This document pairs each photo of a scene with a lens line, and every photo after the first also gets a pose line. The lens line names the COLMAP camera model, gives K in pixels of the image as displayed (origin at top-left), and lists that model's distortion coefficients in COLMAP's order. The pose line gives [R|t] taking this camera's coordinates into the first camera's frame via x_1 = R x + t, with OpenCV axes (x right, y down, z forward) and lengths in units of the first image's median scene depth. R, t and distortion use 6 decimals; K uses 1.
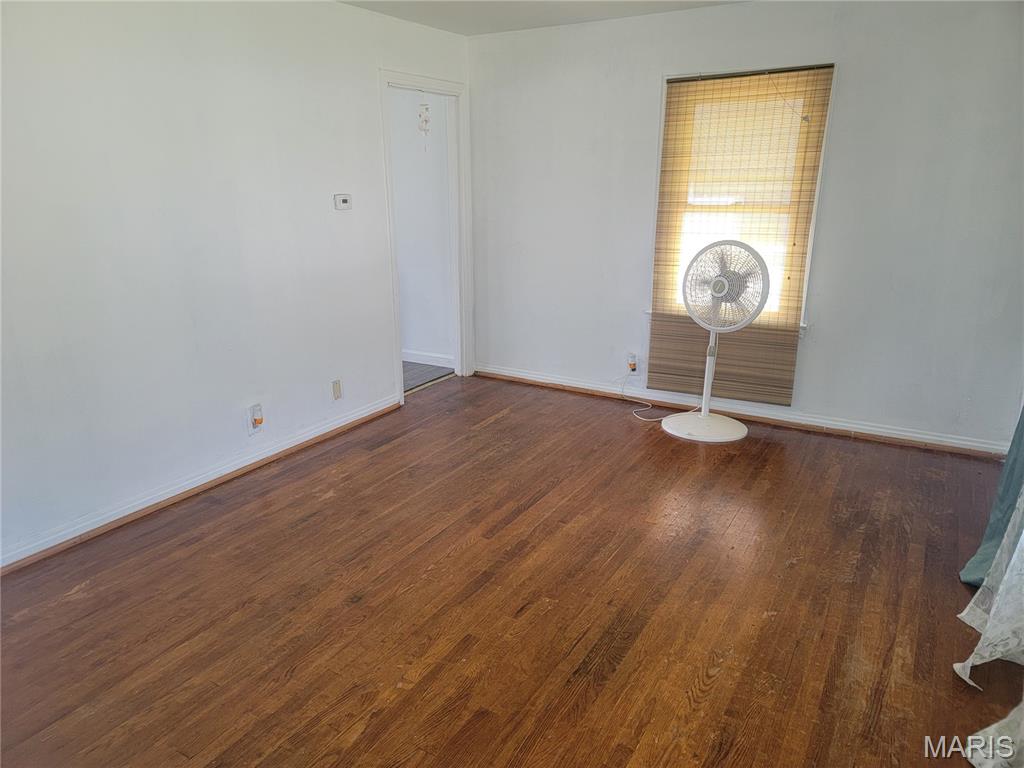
lens RADIAL K [[708.7, 0, 502.3], [0, 708.7, 385.1], [0, 0, 1]] dist [0.041388, -0.016319]
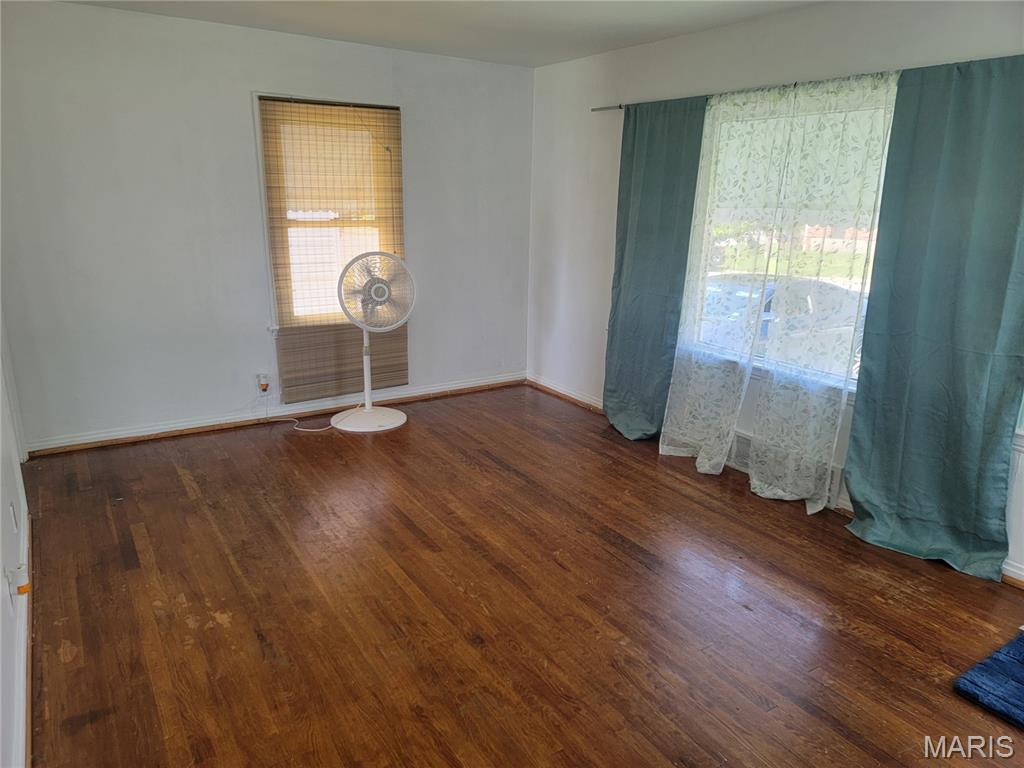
lens RADIAL K [[708.7, 0, 504.2], [0, 708.7, 385.3], [0, 0, 1]] dist [0.041388, -0.016319]
pose [[0.433081, -0.224022, 0.873072, -0.591843], [0.231654, 0.963749, 0.132378, -0.091854], [-0.871078, 0.144920, 0.469277, 0.294128]]
